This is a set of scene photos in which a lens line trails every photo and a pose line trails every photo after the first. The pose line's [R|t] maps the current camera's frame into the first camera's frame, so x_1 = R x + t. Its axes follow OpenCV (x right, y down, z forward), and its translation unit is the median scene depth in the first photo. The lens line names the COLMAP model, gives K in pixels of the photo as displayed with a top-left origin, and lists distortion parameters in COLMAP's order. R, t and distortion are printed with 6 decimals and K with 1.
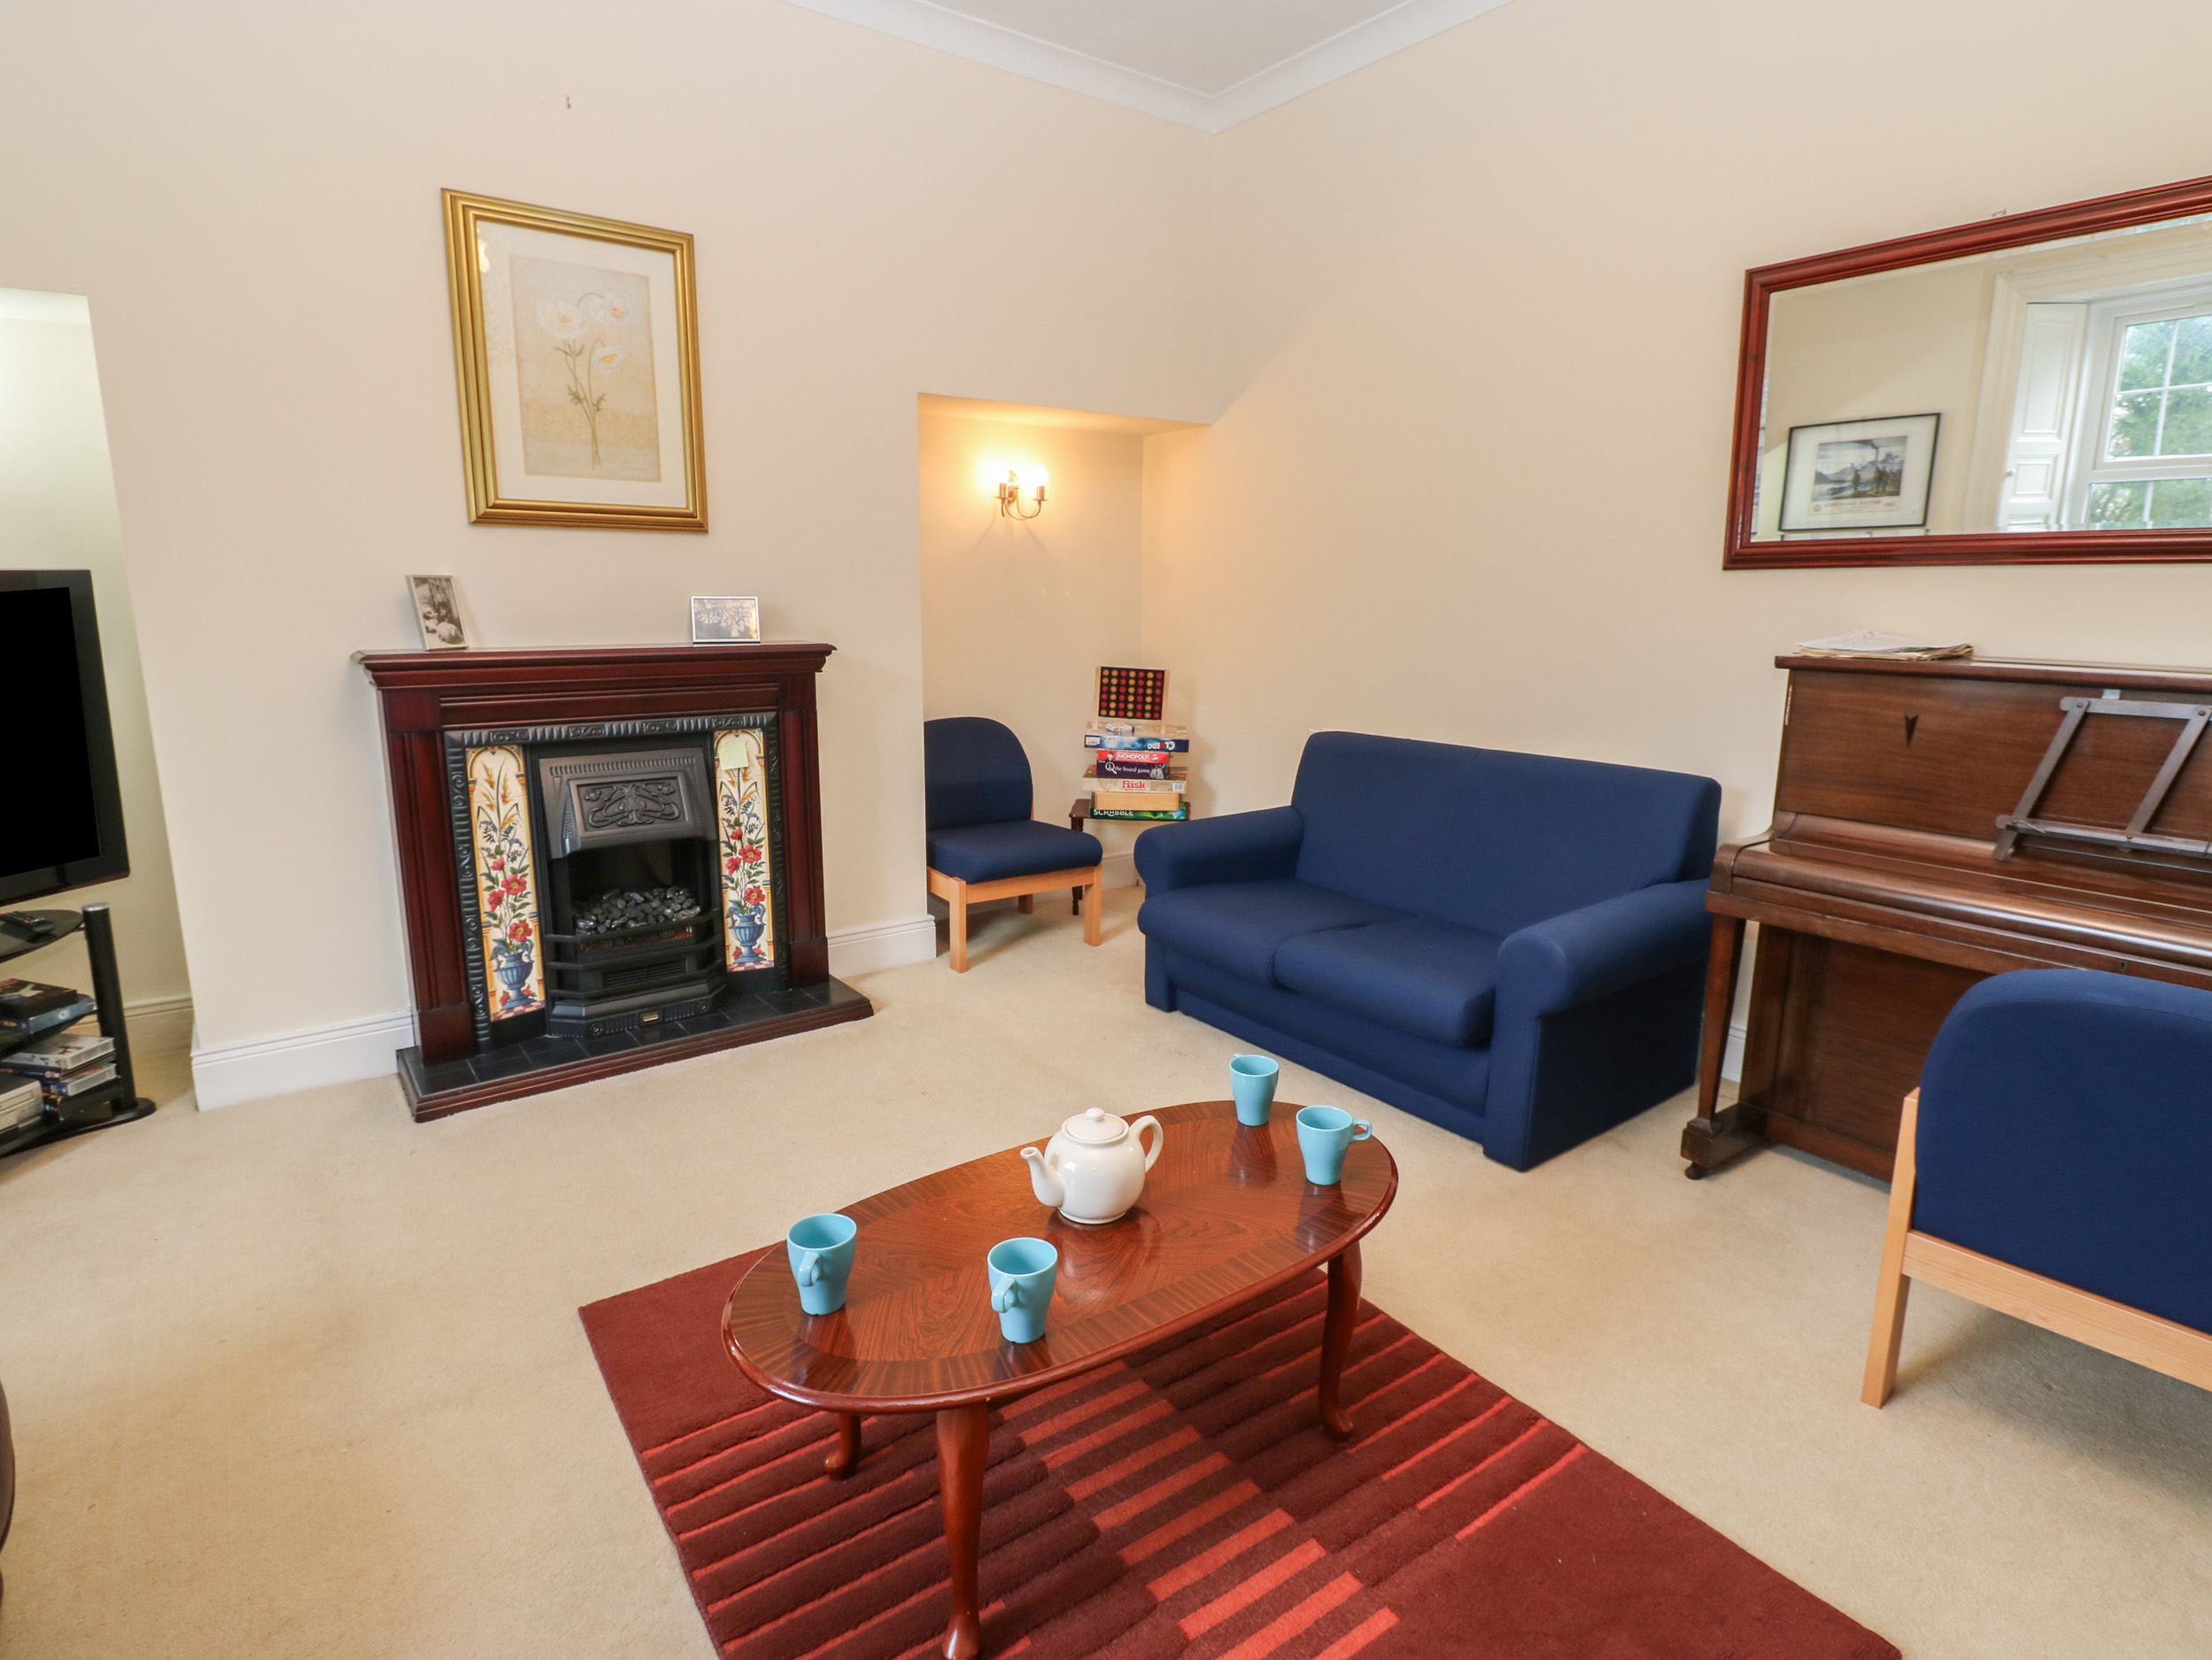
lens RADIAL K [[1167.8, 0, 1106.3], [0, 1167.8, 801.0], [0, 0, 1]] dist [-0.001318, -0.014393]
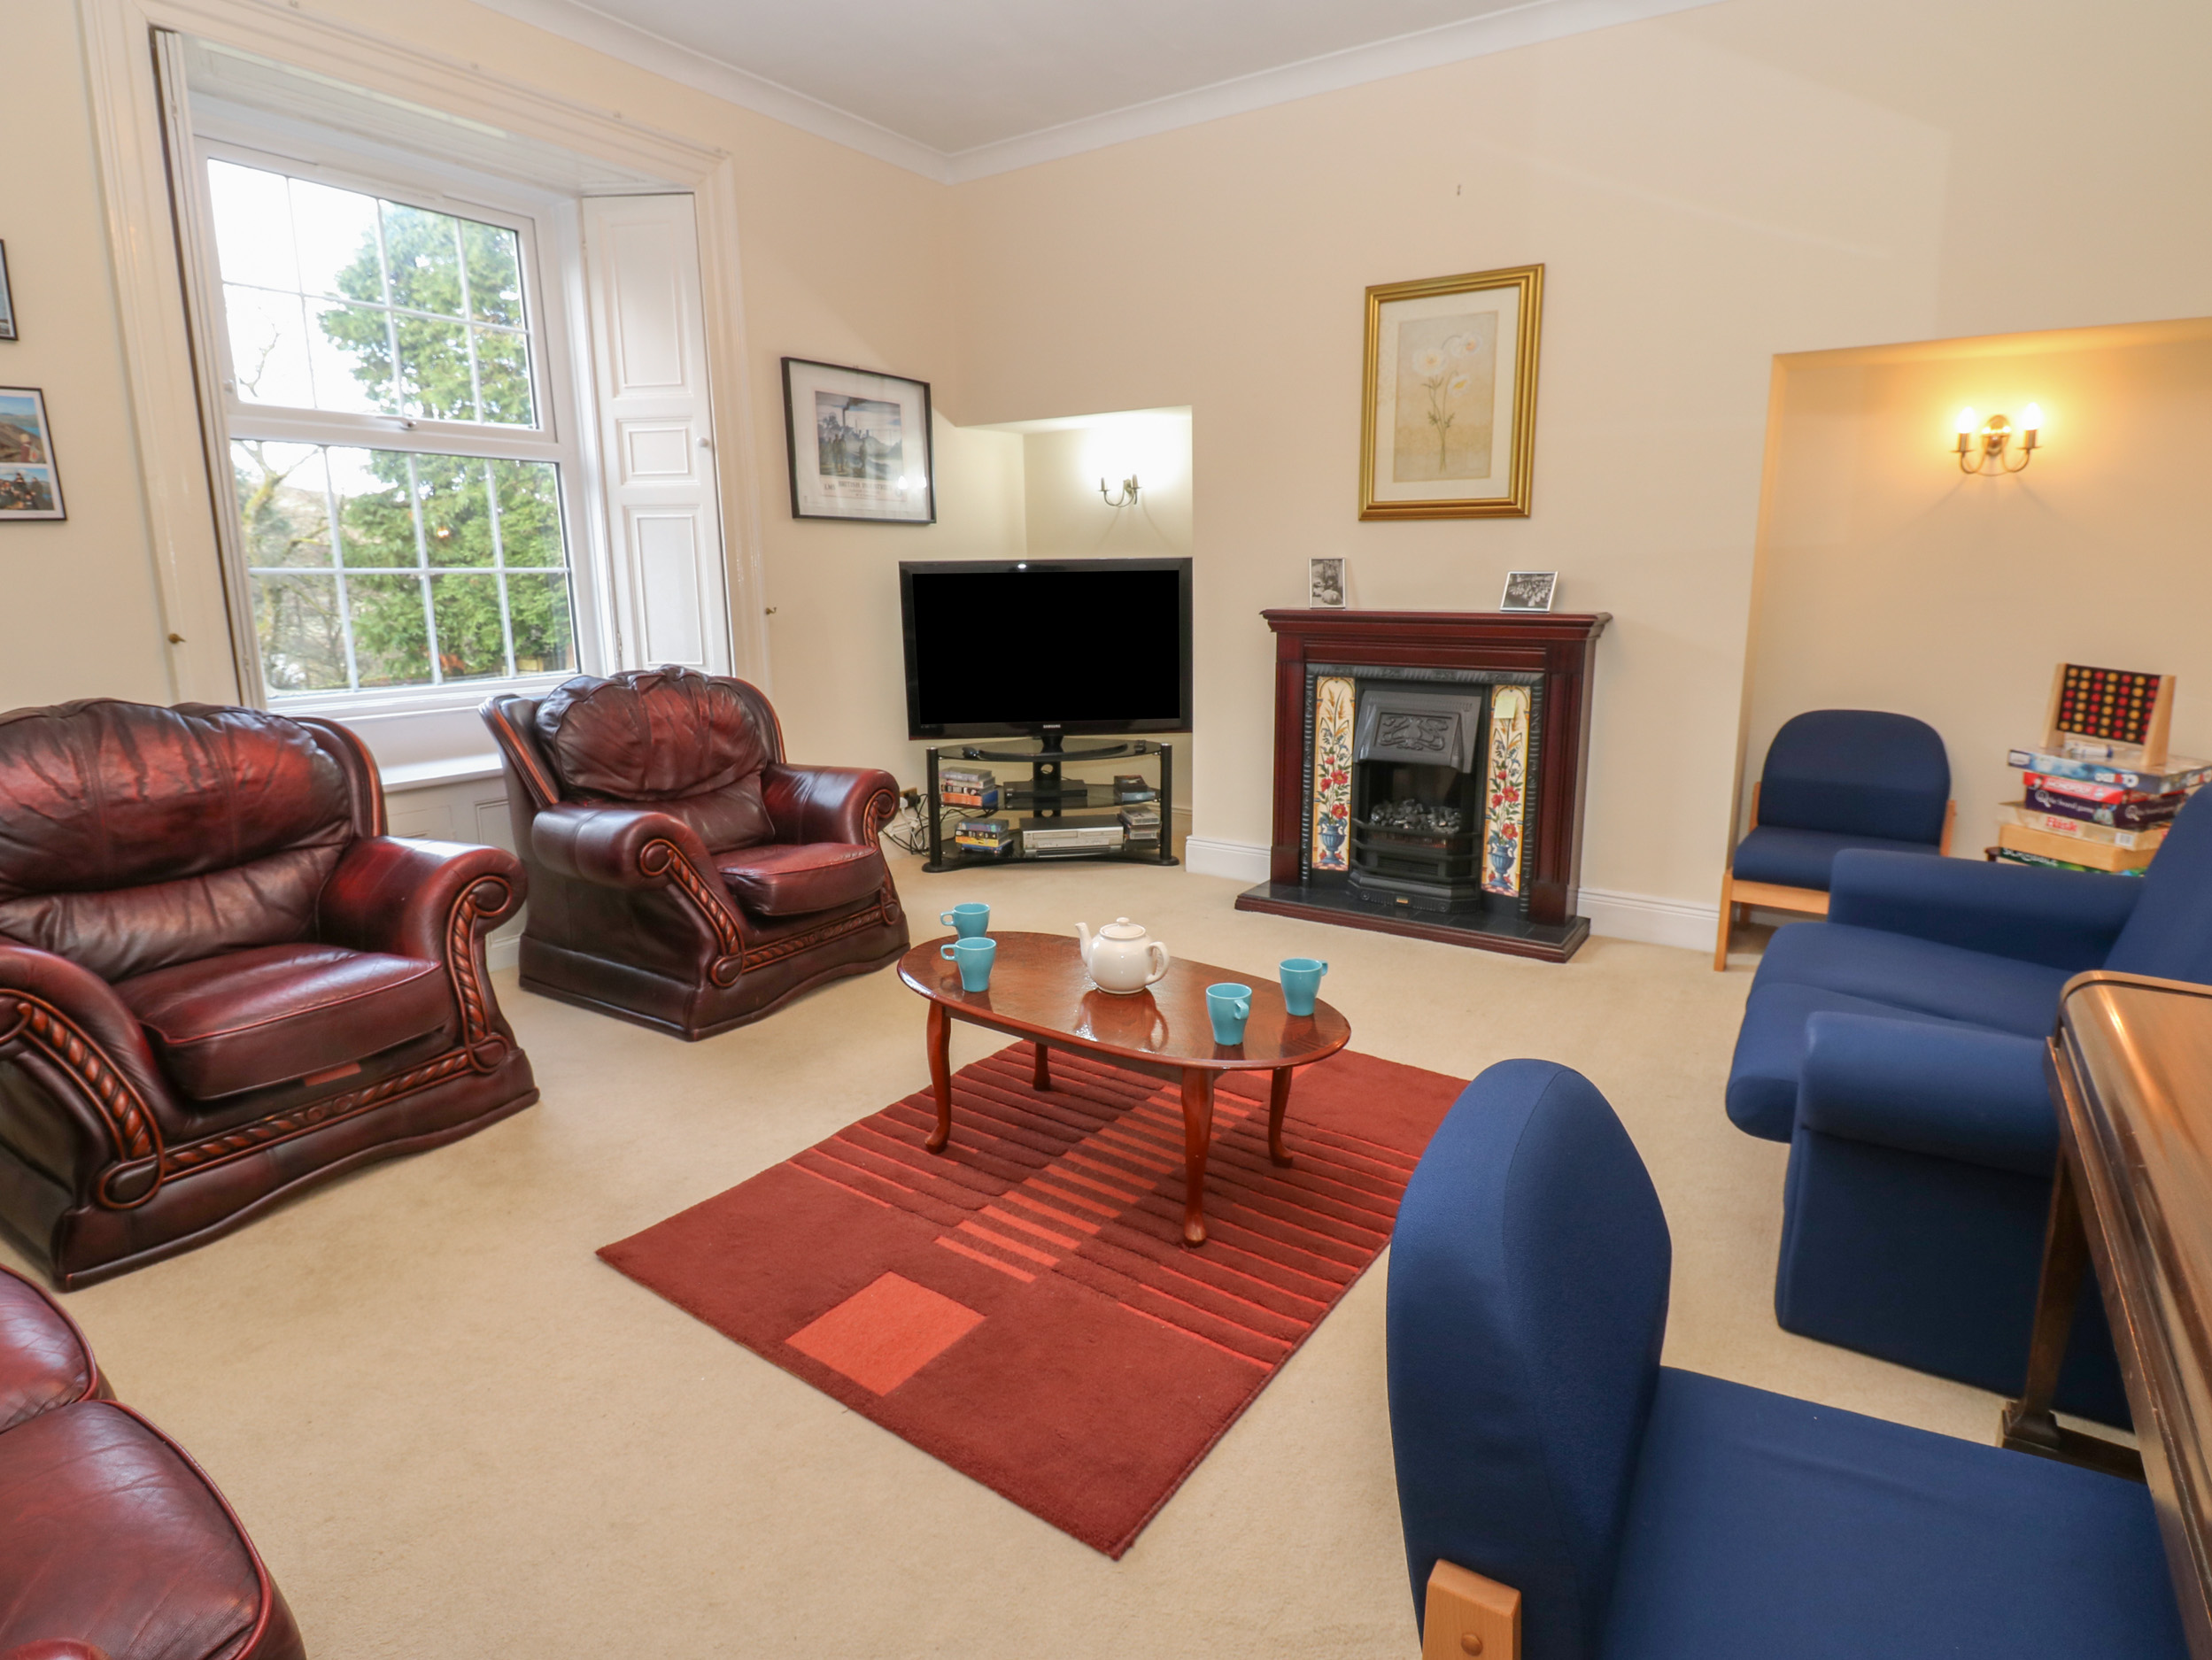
lens RADIAL K [[1184.1, 0, 1102.3], [0, 1184.1, 786.2], [0, 0, 1]] dist [0.000758, -0.014276]
pose [[0.320135, 0.161716, -0.933468, 0.661163], [-0.162519, 0.980091, 0.114057, -0.030613], [0.933328, 0.115193, 0.340043, 0.224361]]
